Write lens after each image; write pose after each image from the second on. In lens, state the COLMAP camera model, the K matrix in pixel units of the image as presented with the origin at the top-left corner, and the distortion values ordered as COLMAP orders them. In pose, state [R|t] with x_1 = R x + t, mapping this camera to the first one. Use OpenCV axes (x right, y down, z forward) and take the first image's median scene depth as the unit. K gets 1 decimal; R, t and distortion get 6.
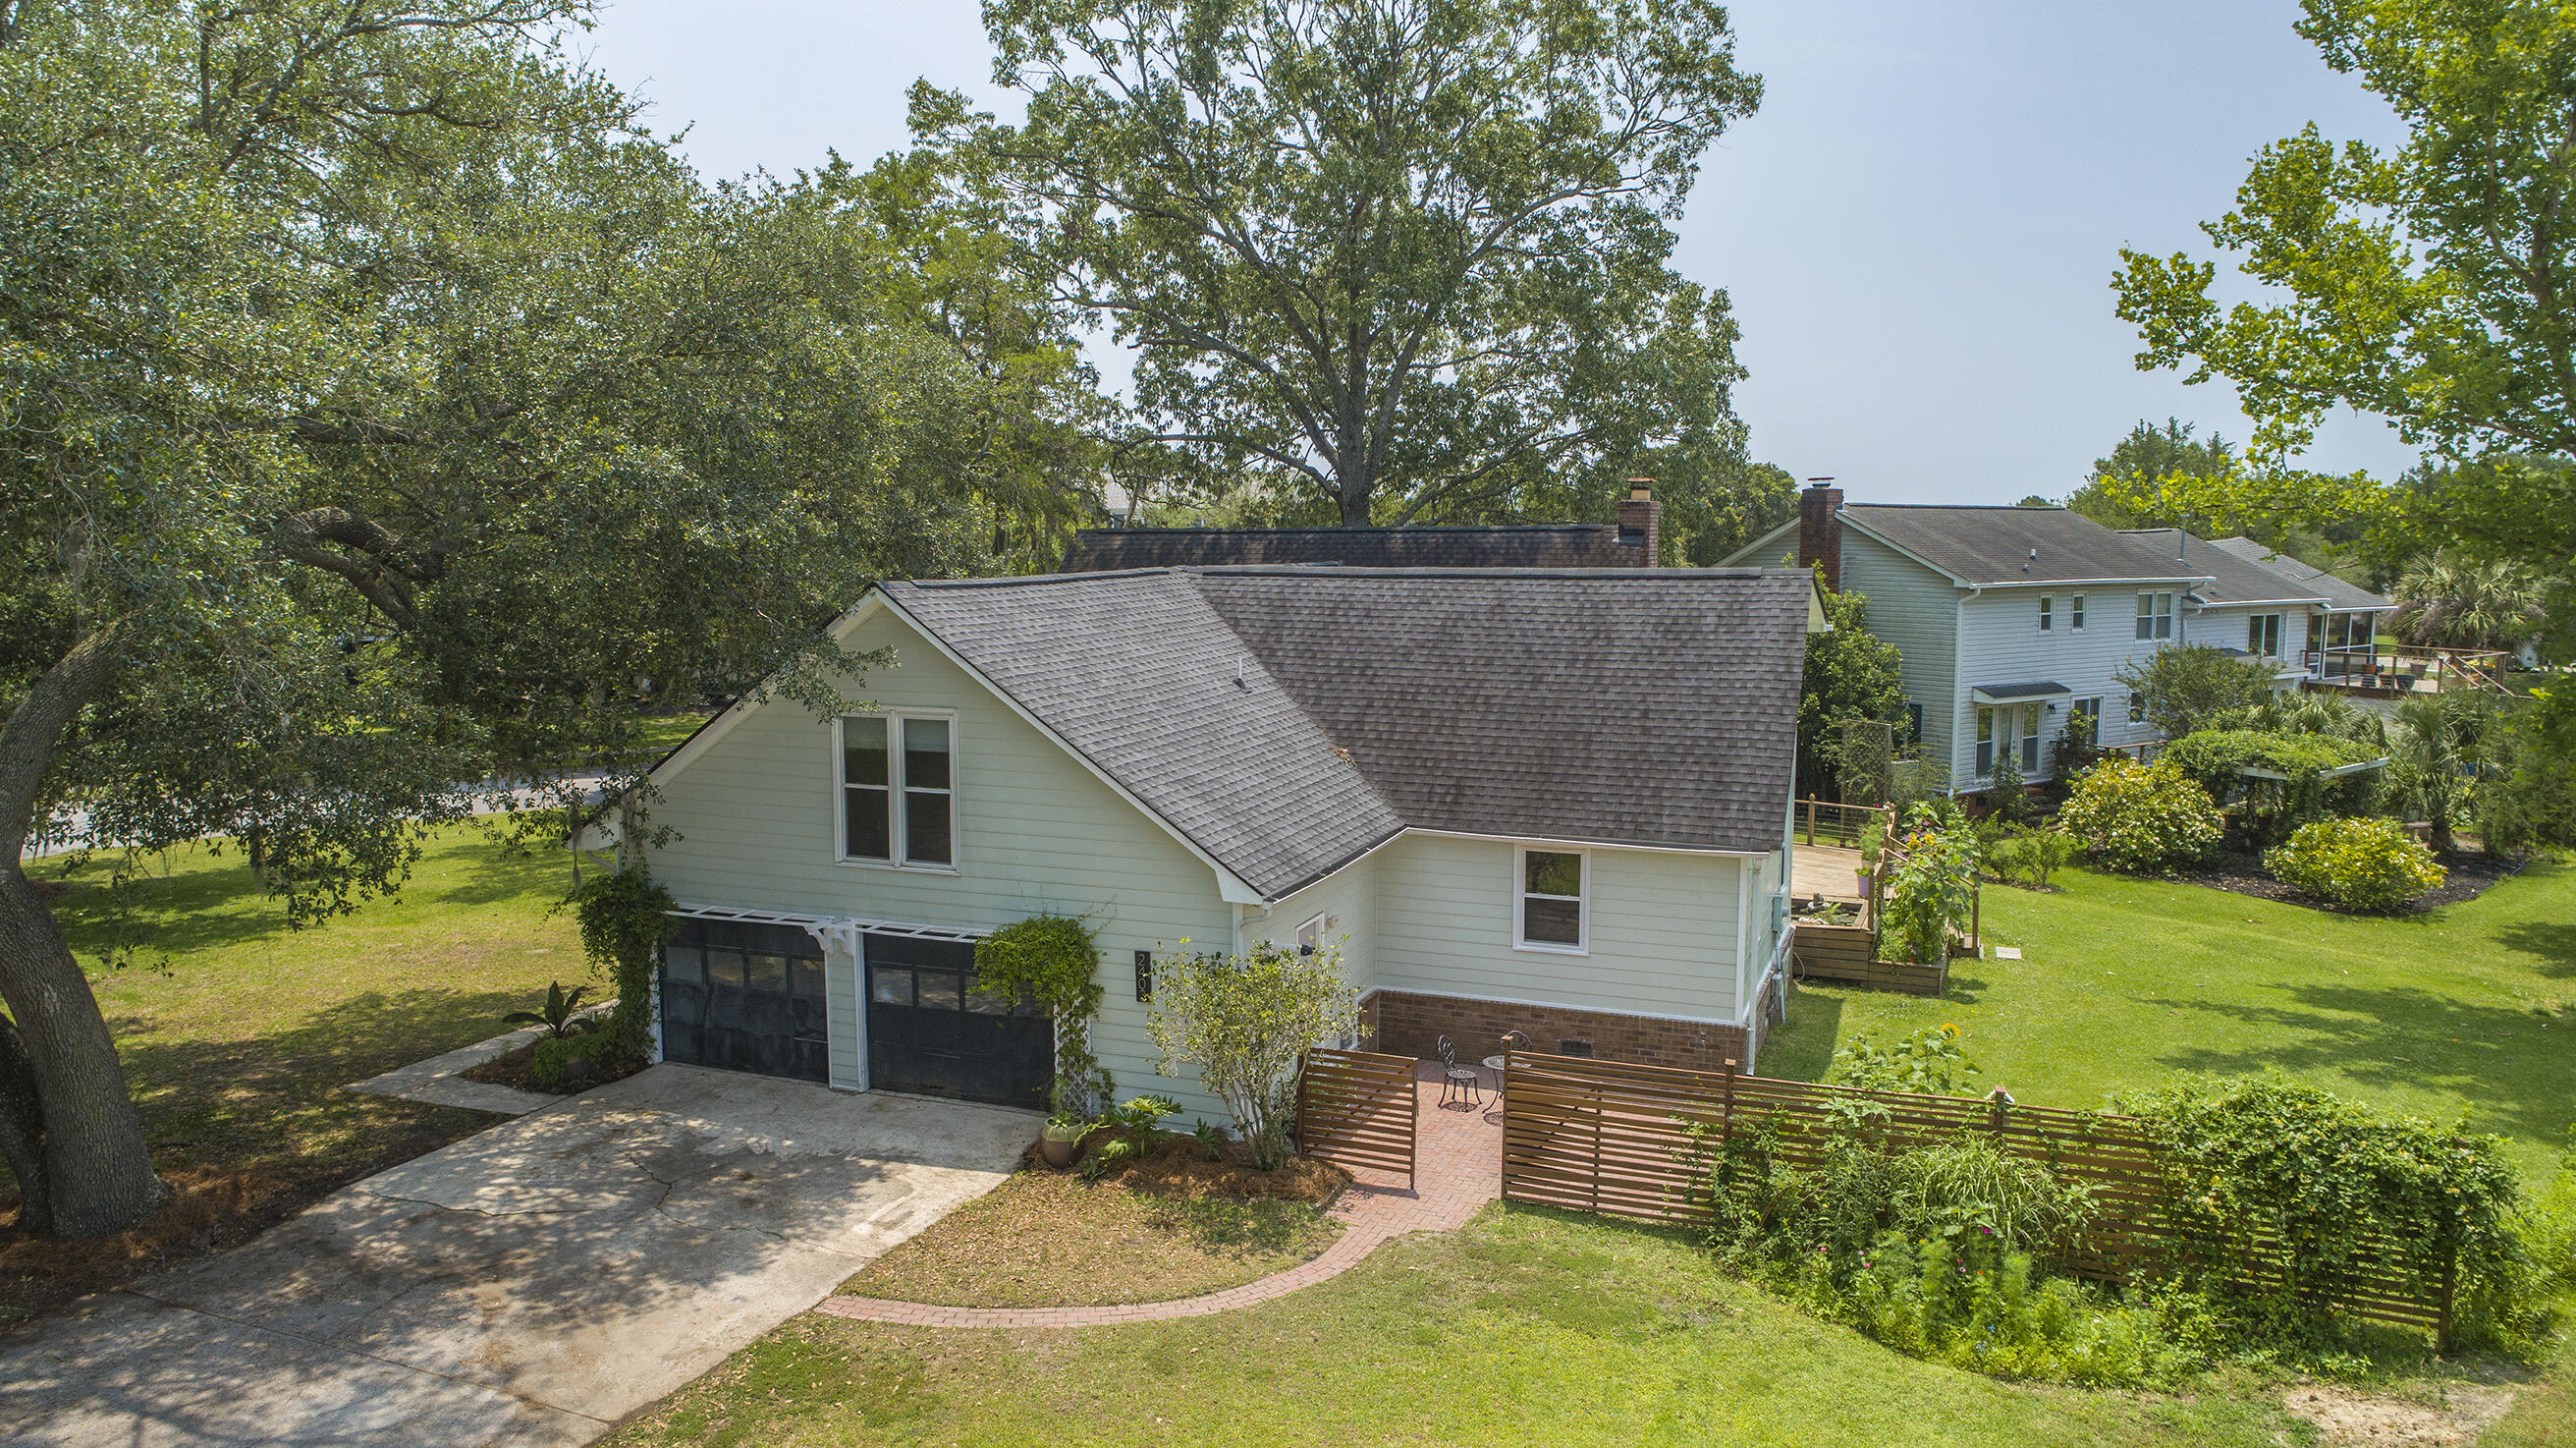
lens RADIAL K [[1795.8, 0, 1167.5], [0, 1795.8, 719.3], [0, 0, 1]] dist [-0.006026, -0.007850]
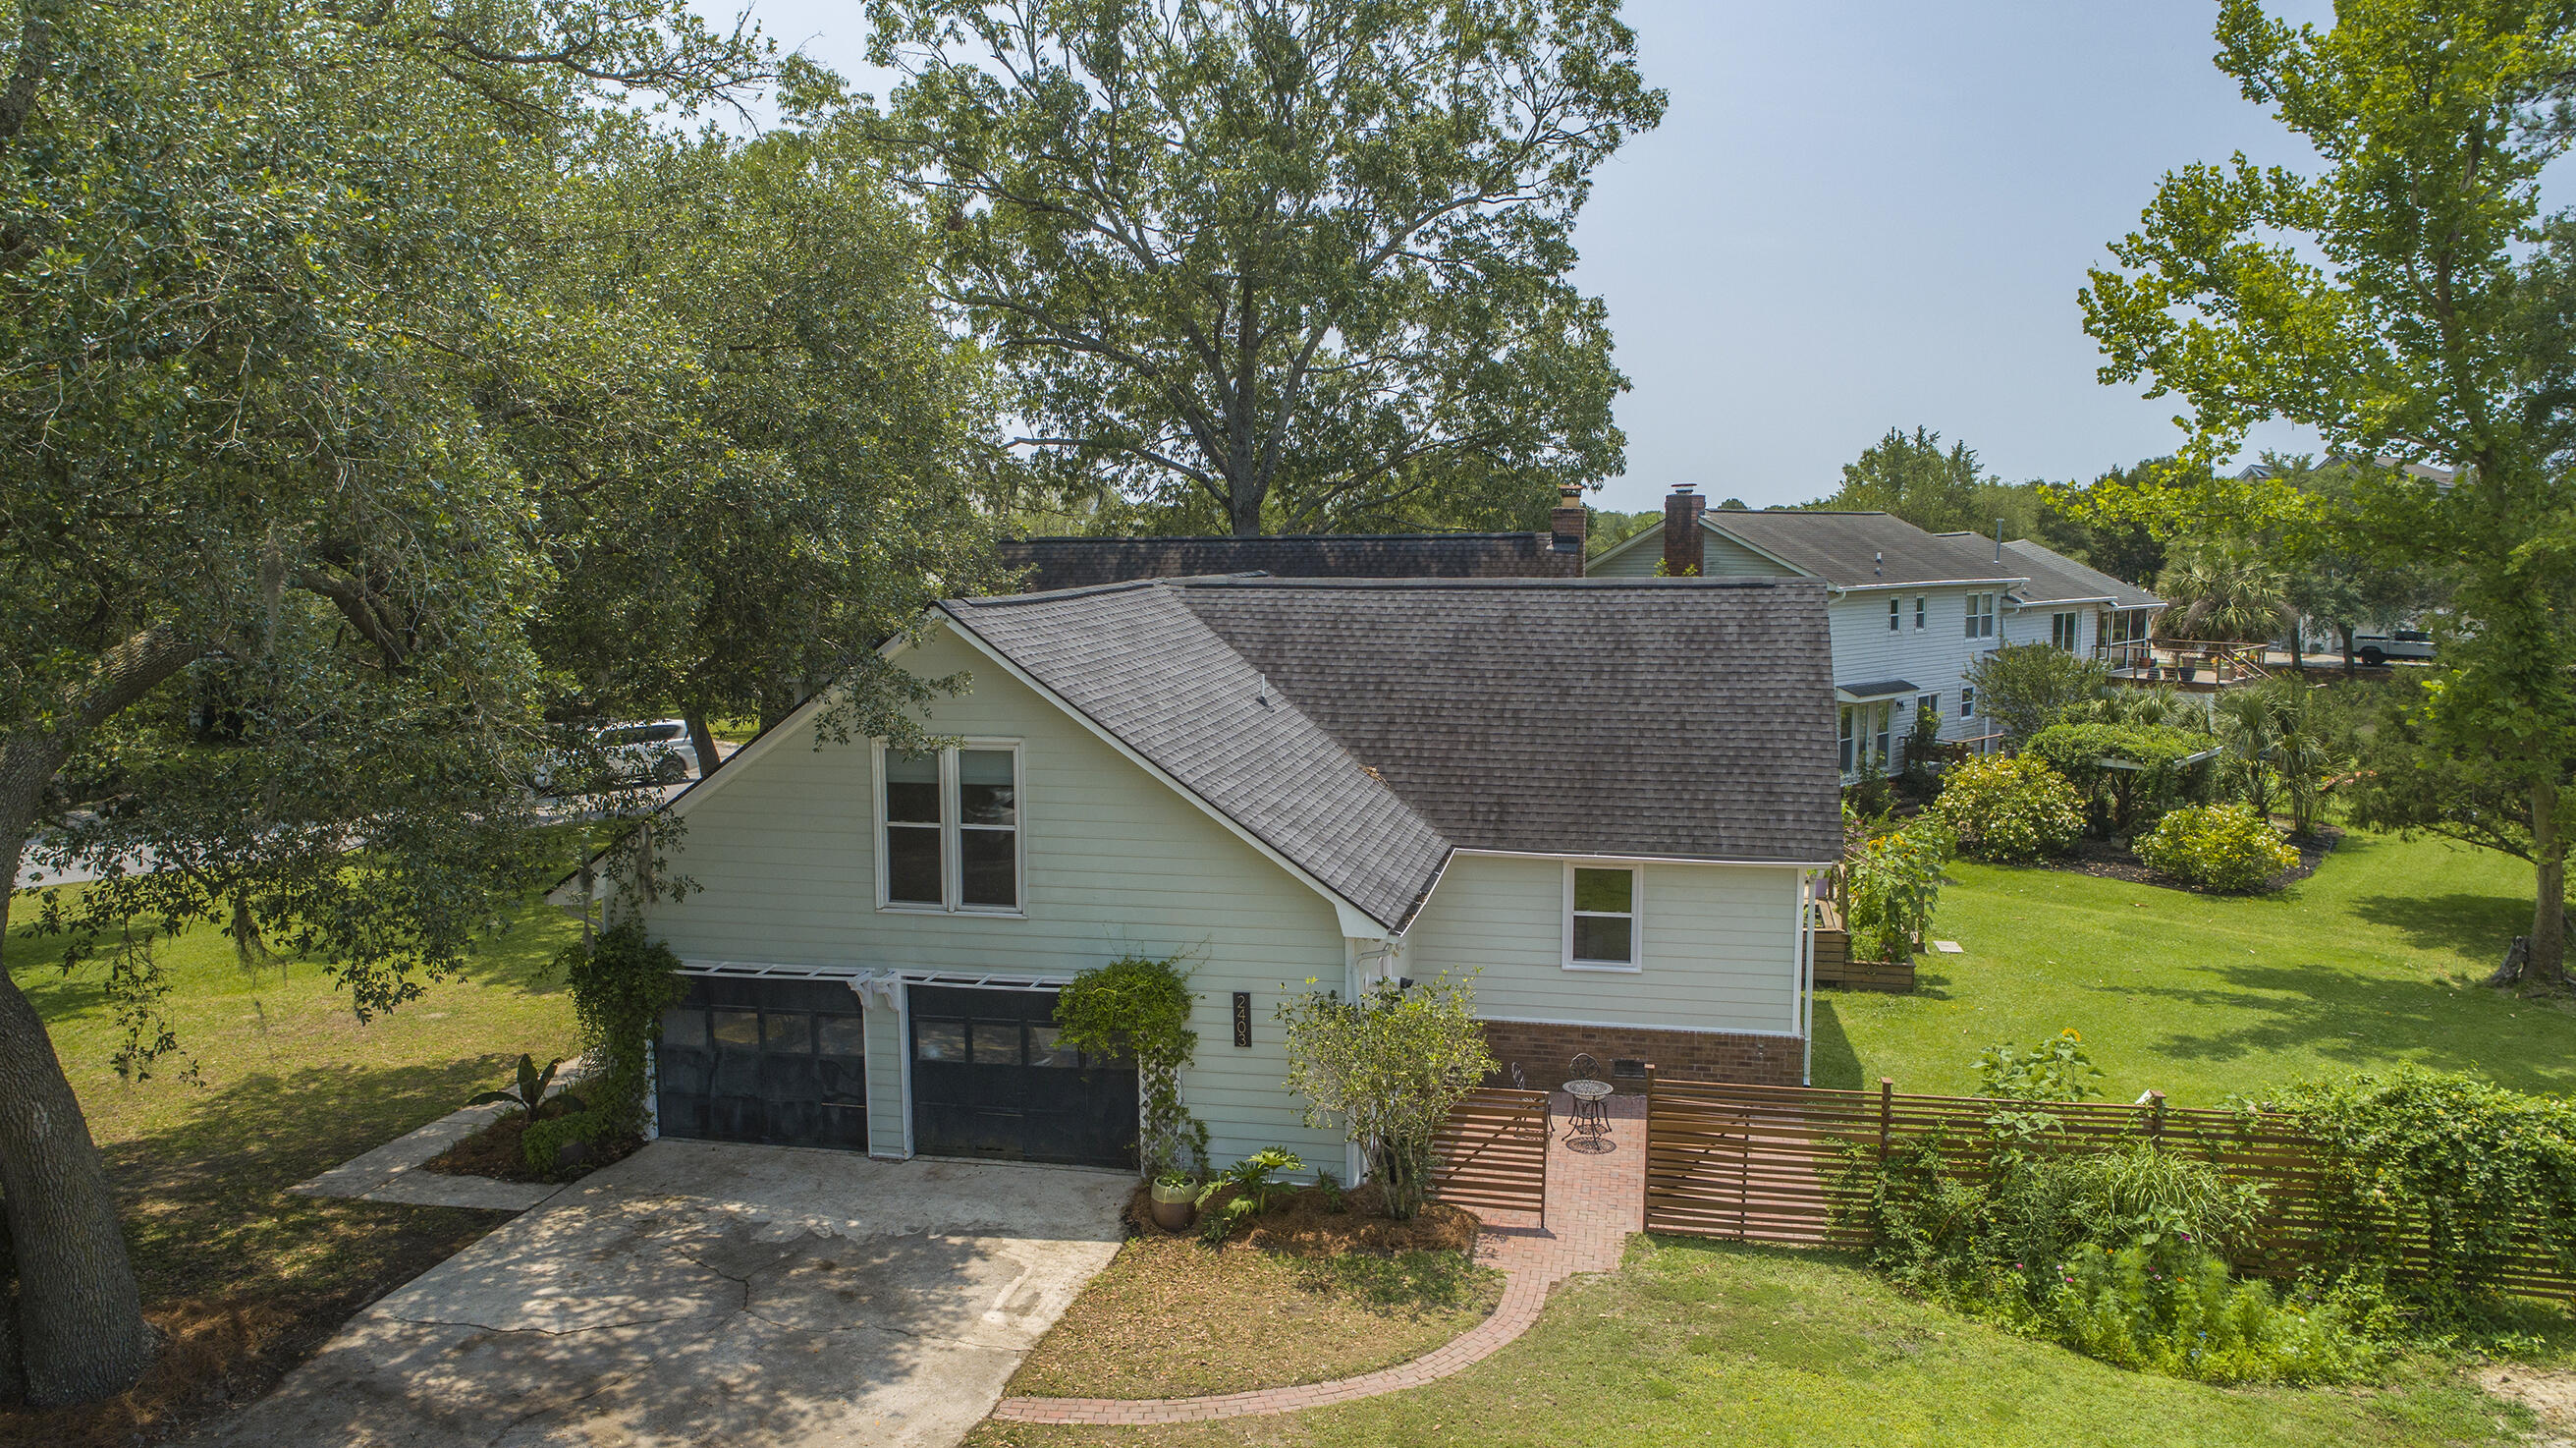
lens RADIAL K [[1830.5, 0, 1288.0], [0, 1830.5, 724.0], [0, 0, 1]] dist [-0.005682, -0.003797]
pose [[0.984074, -0.021430, 0.176465, -0.134991], [0.021809, 0.999762, -0.000204, -0.008869], [-0.176418, 0.004050, 0.984307, 0.048018]]
